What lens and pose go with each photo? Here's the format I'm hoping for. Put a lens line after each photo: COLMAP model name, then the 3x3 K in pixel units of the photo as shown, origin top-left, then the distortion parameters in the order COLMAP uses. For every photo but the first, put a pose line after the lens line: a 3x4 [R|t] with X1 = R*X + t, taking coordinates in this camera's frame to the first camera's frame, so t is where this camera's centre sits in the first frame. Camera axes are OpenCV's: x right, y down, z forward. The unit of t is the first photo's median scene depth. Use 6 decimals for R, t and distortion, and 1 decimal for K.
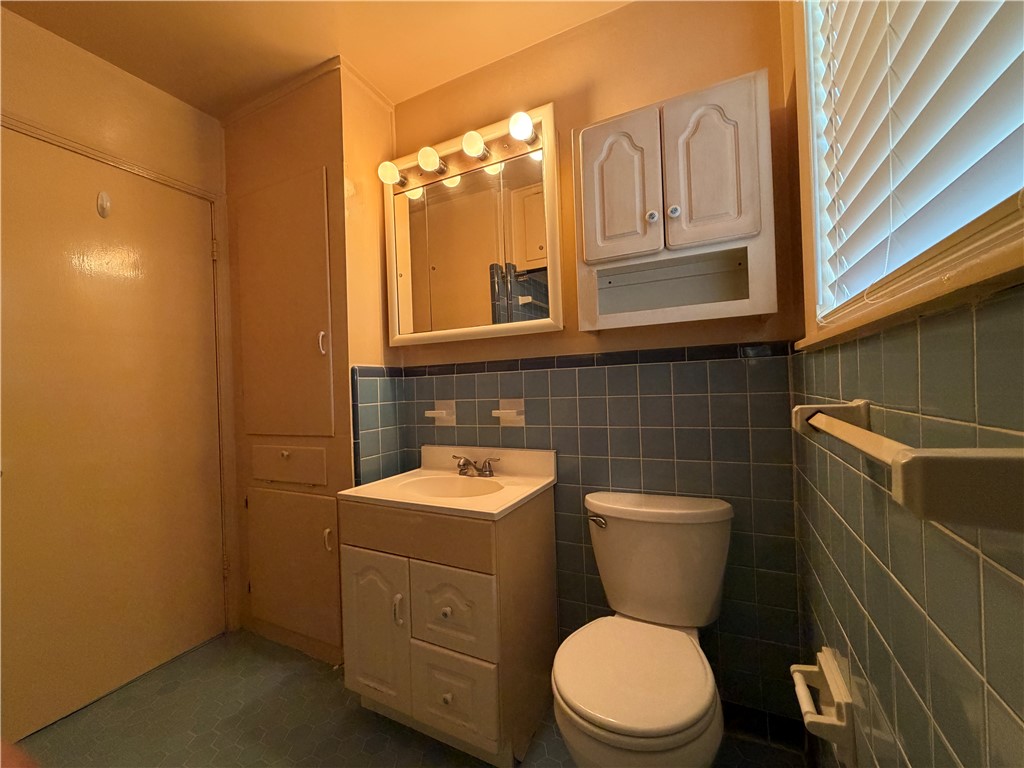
lens RADIAL K [[406.1, 0, 508.9], [0, 406.1, 385.7], [0, 0, 1]] dist [-0.001927, -0.000427]
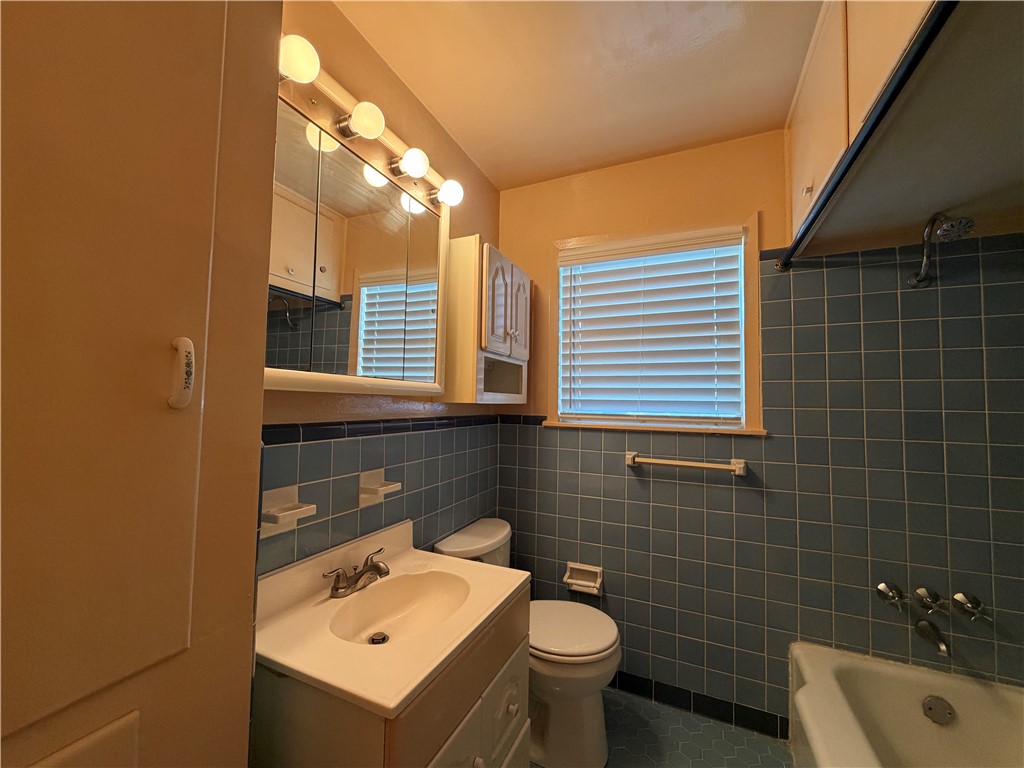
lens RADIAL K [[409.7, 0, 512.0], [0, 409.7, 384.0], [0, 0, 1]] dist [-0.000474, -0.000194]
pose [[-0.049627, 0.088241, 0.994862, -0.867697], [-0.014438, 0.995922, -0.089055, -0.071821], [-0.998663, -0.018784, -0.048151, 0.796148]]
